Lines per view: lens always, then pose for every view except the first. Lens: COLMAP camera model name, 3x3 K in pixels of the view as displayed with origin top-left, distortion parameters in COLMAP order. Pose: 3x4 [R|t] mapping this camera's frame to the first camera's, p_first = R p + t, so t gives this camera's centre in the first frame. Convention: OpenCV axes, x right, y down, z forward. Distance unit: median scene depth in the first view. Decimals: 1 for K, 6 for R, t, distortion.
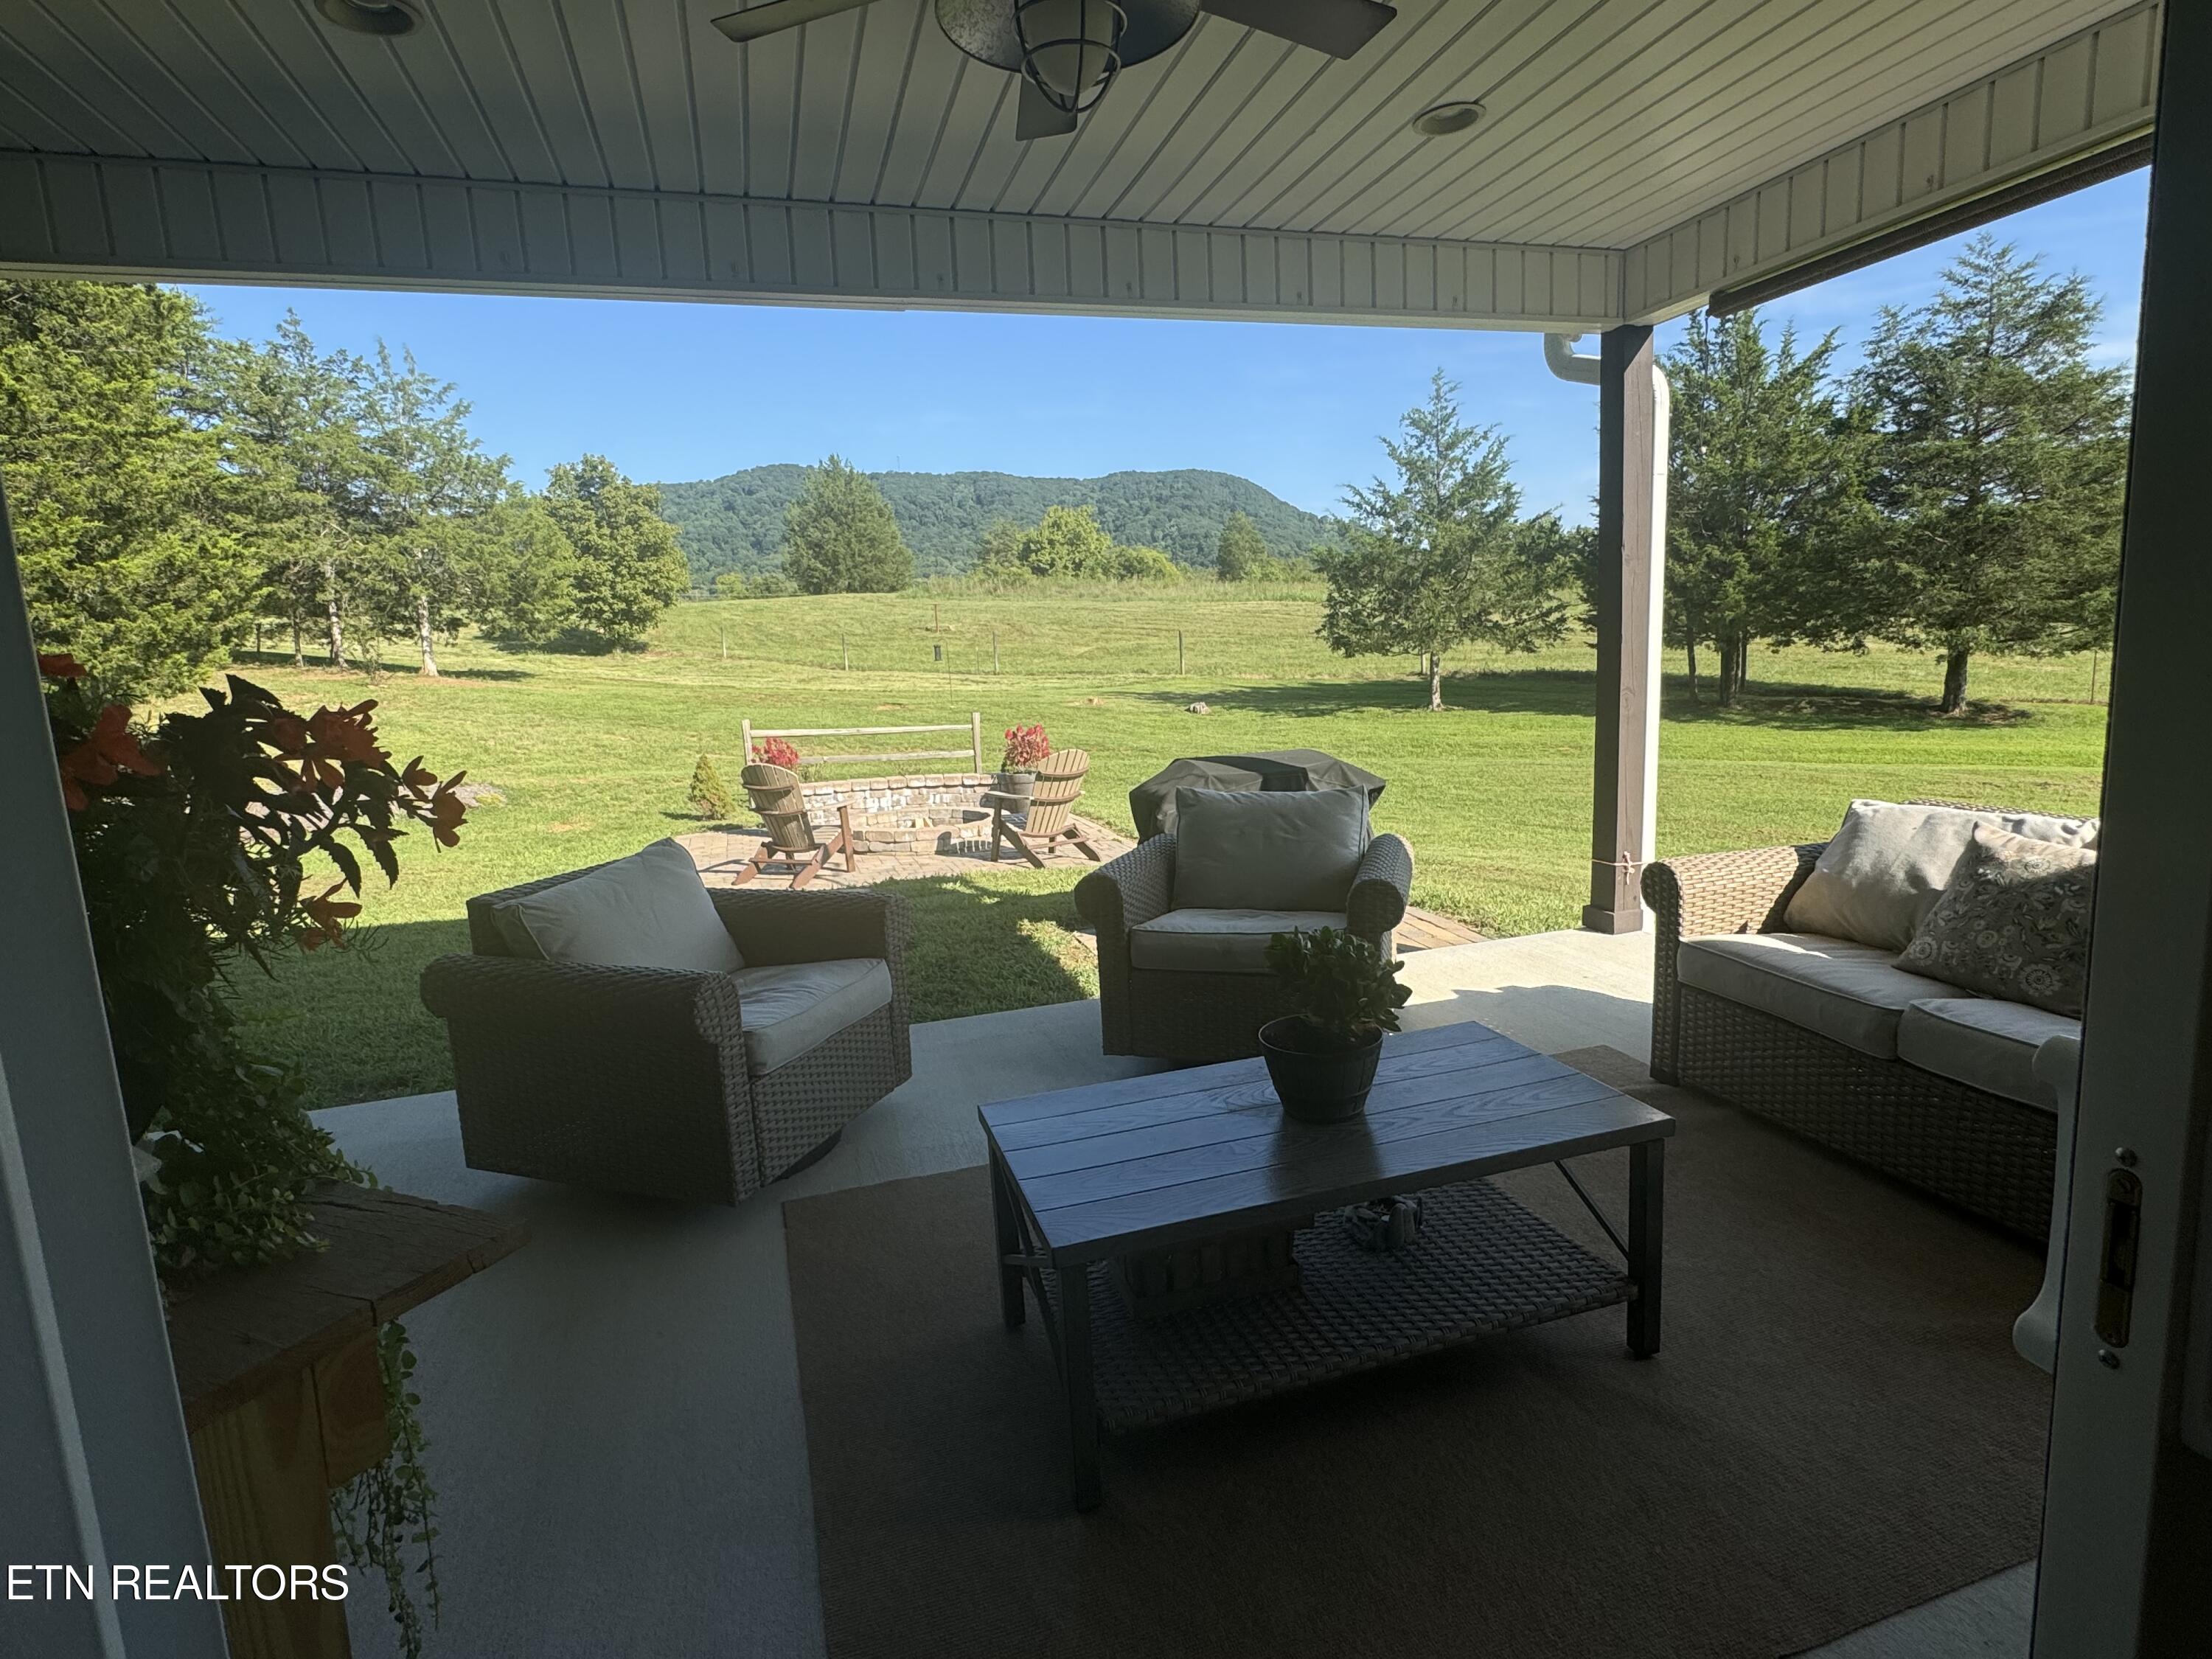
lens RADIAL K [[1137.6, 0, 1107.7], [0, 1137.6, 826.5], [0, 0, 1]] dist [-0.007415, 0.000455]
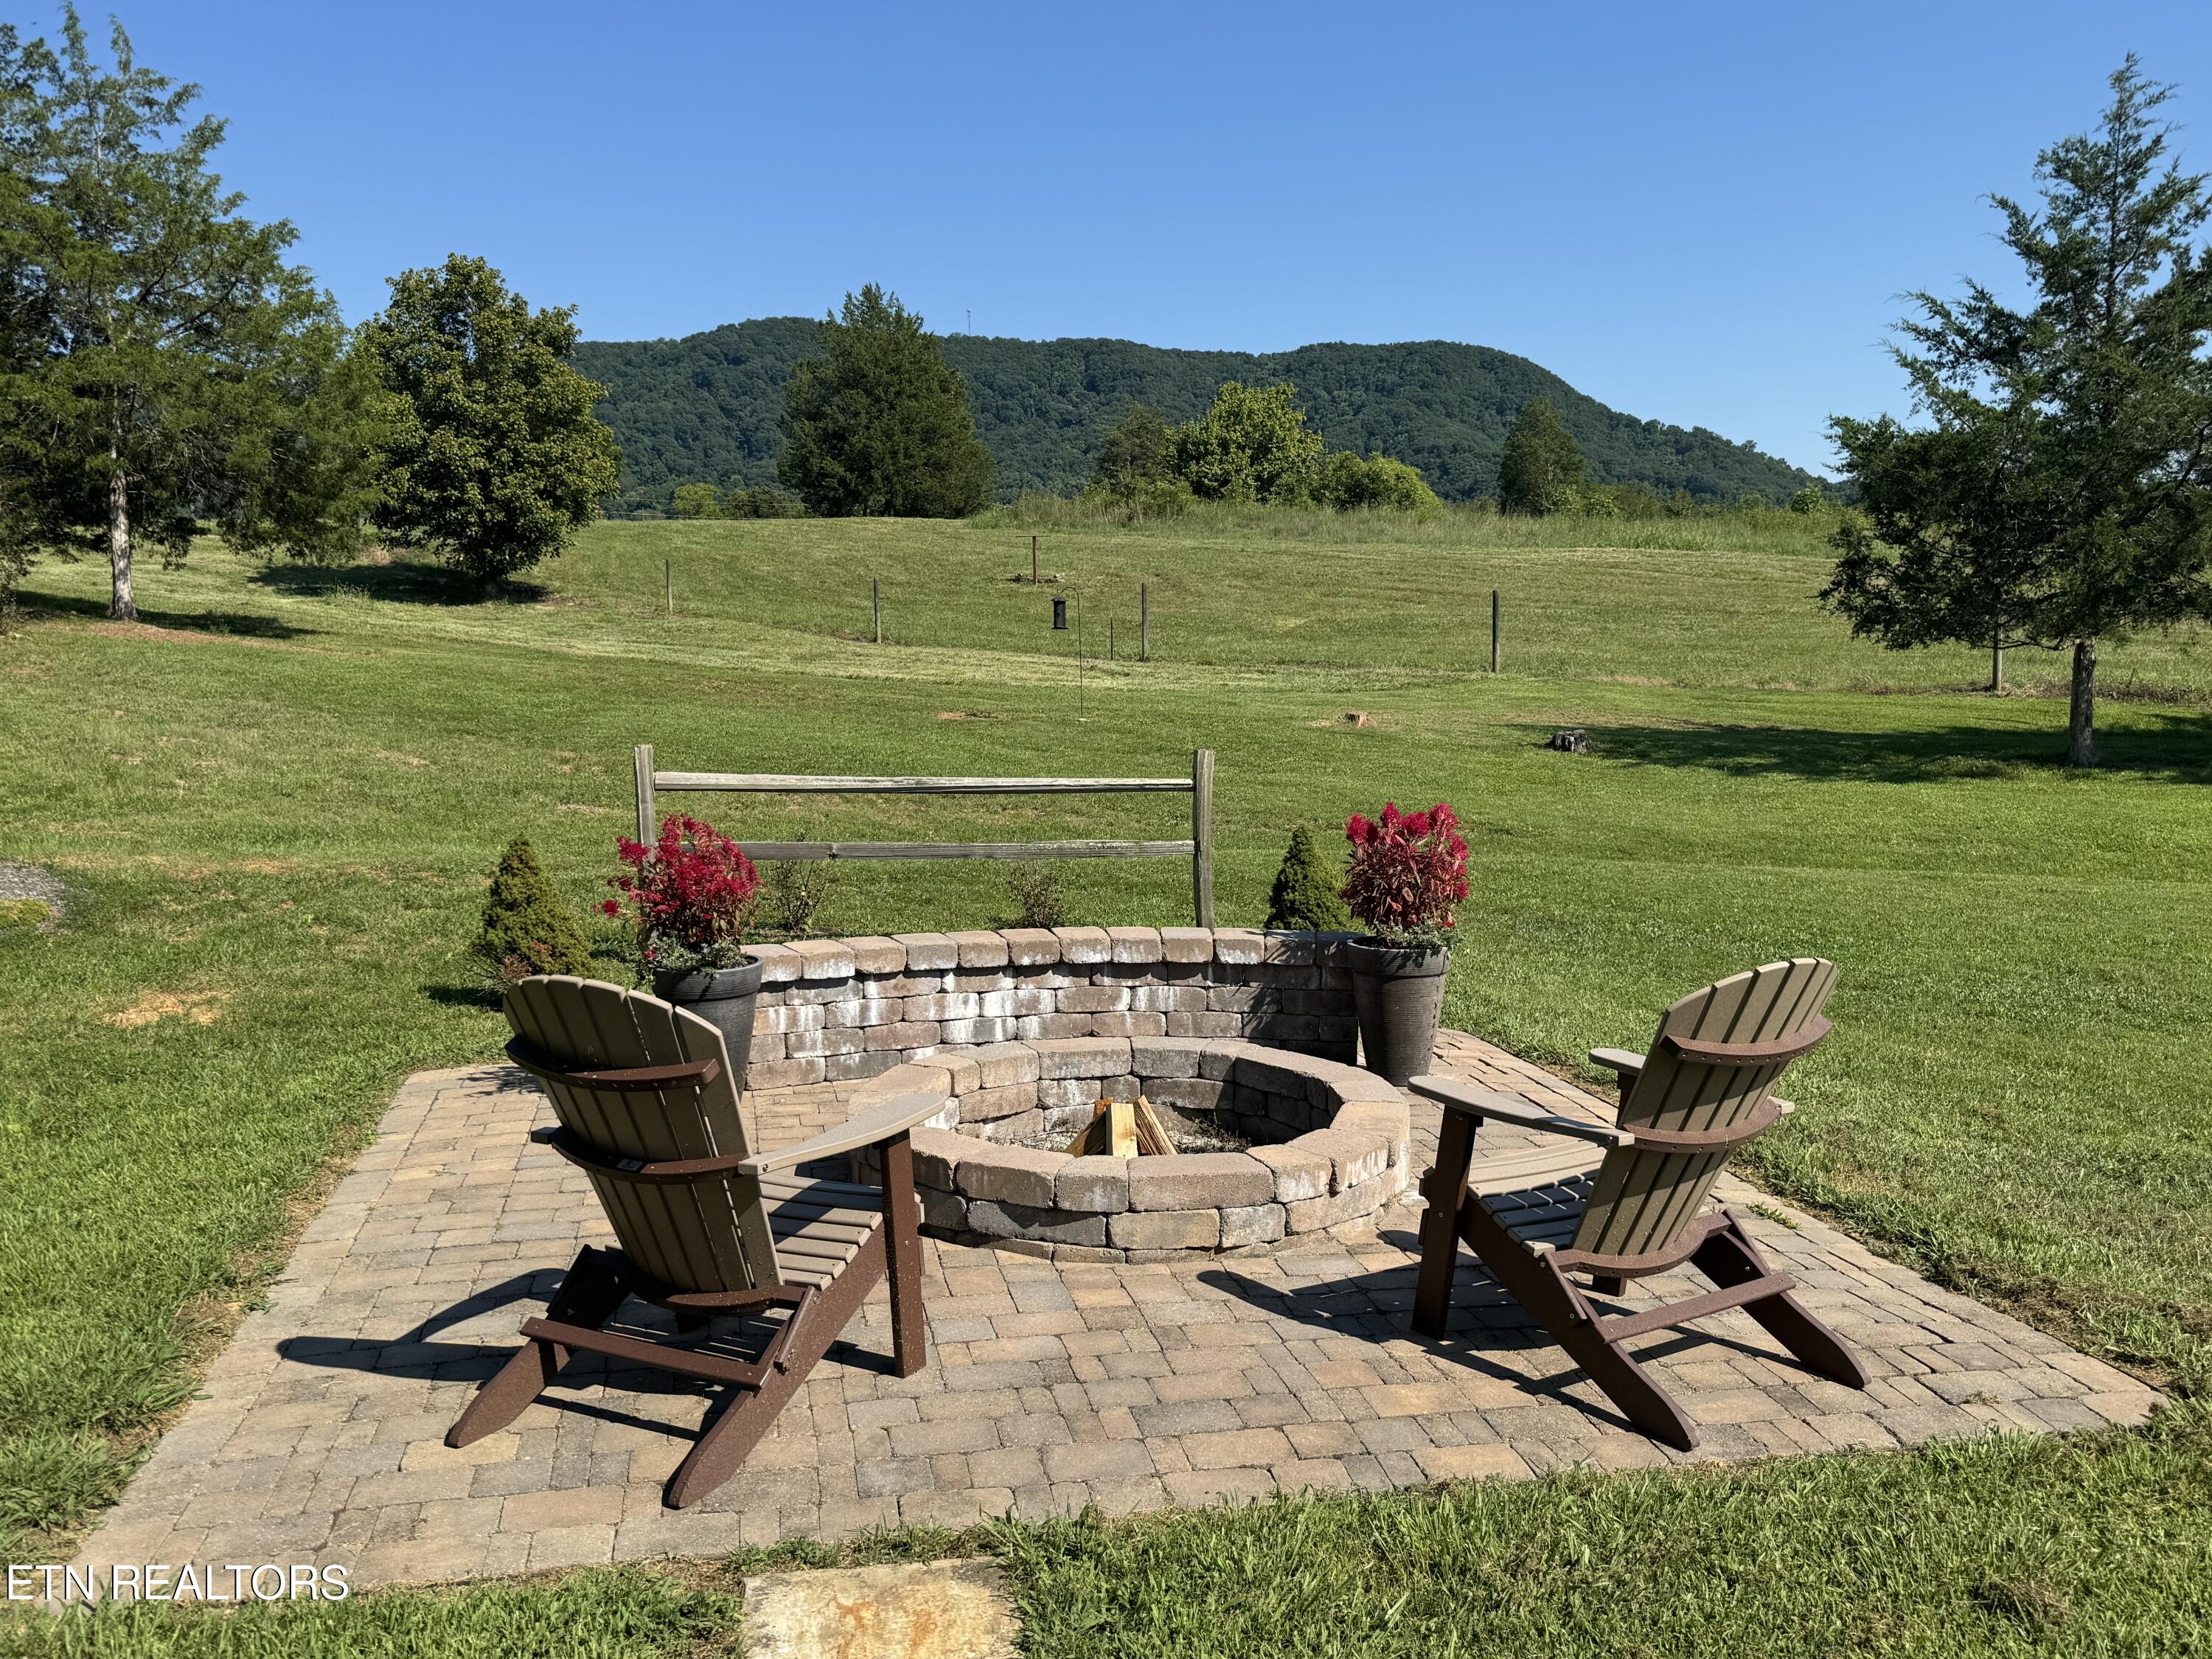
lens RADIAL K [[1819.4, 0, 1106.1], [0, 1819.4, 842.3], [0, 0, 1]] dist [0.056948, -0.046530]
pose [[0.994662, 0.046295, -0.092221, -0.027188], [-0.049571, 0.998207, -0.033551, -0.013067], [0.090502, 0.037943, 0.995173, 0.106642]]
